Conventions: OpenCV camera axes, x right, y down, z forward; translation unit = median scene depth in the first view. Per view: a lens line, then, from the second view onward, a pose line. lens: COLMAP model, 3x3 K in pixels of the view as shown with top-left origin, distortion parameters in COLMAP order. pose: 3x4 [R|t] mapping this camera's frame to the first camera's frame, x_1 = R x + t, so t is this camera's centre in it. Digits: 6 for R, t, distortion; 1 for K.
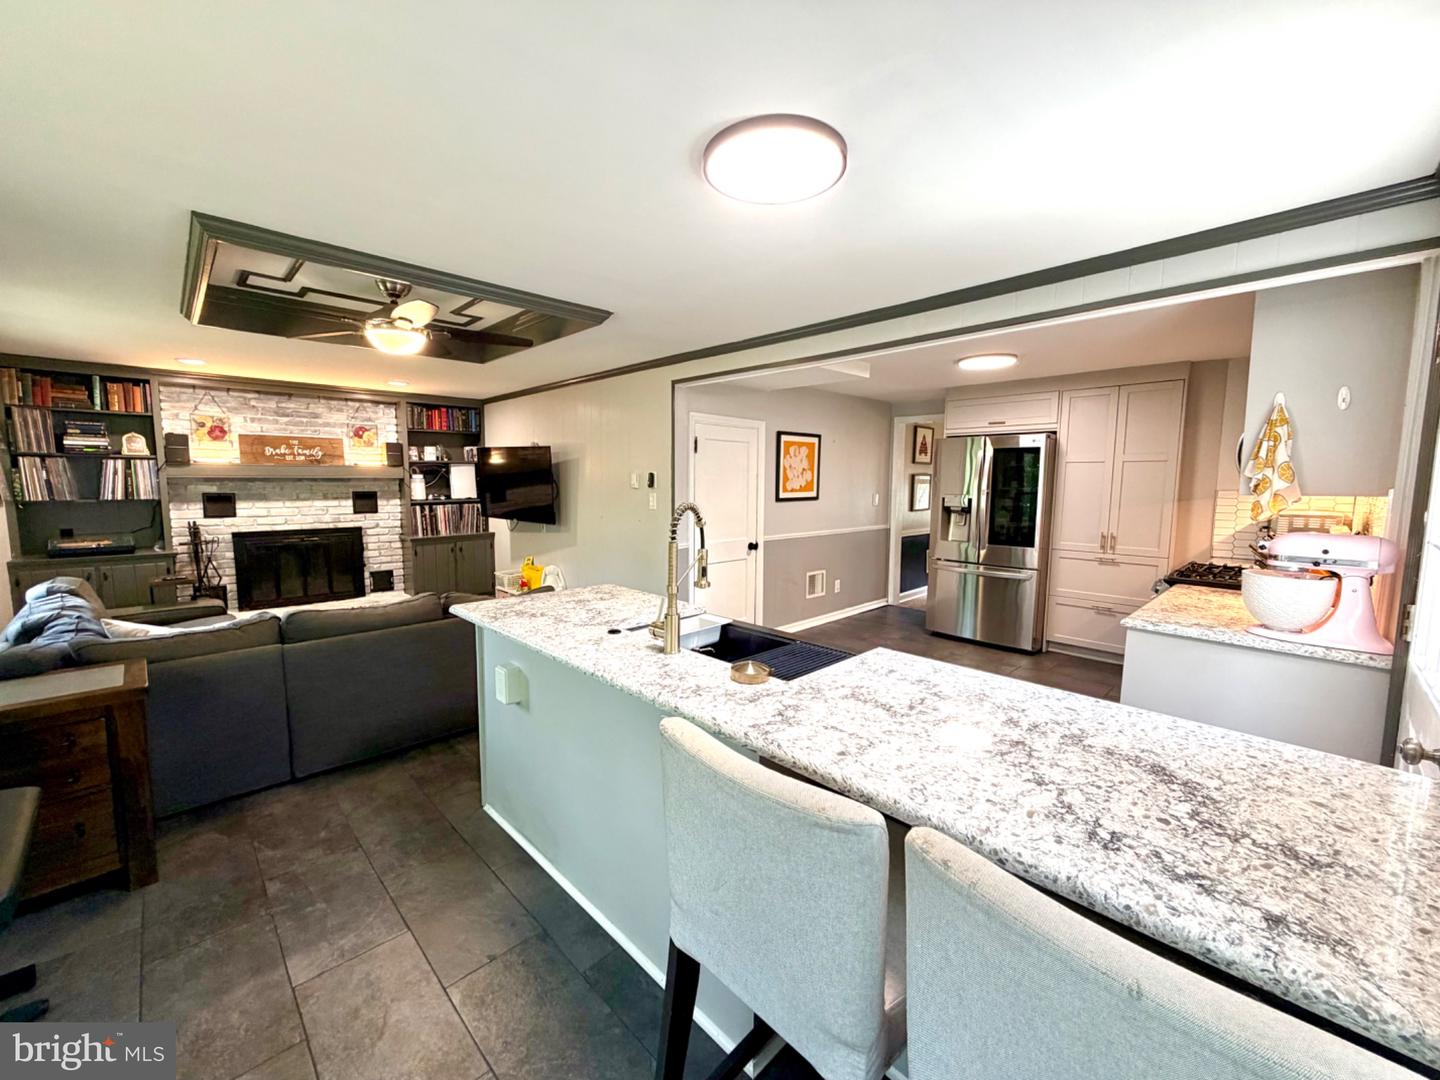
lens RADIAL K [[572.5, 0, 726.3], [0, 572.5, 534.4], [0, 0, 1]] dist [0.000217, 0.000475]
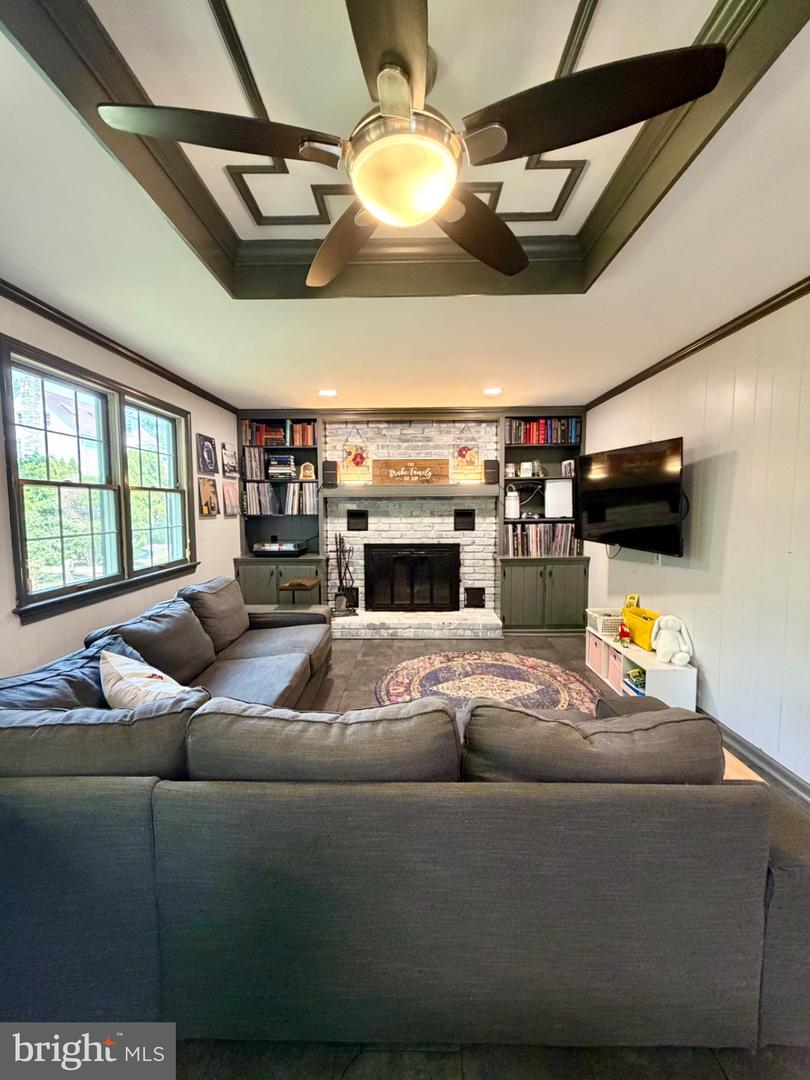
lens RADIAL K [[429.4, 0, 400.0], [0, 429.4, 537.8], [0, 0, 1]] dist [0.000217, 0.000475]
pose [[0.691087, 0.043152, -0.721482, -0.159990], [-0.059822, 0.998206, 0.002401, -0.019879], [0.720292, 0.041502, 0.692429, 0.403665]]
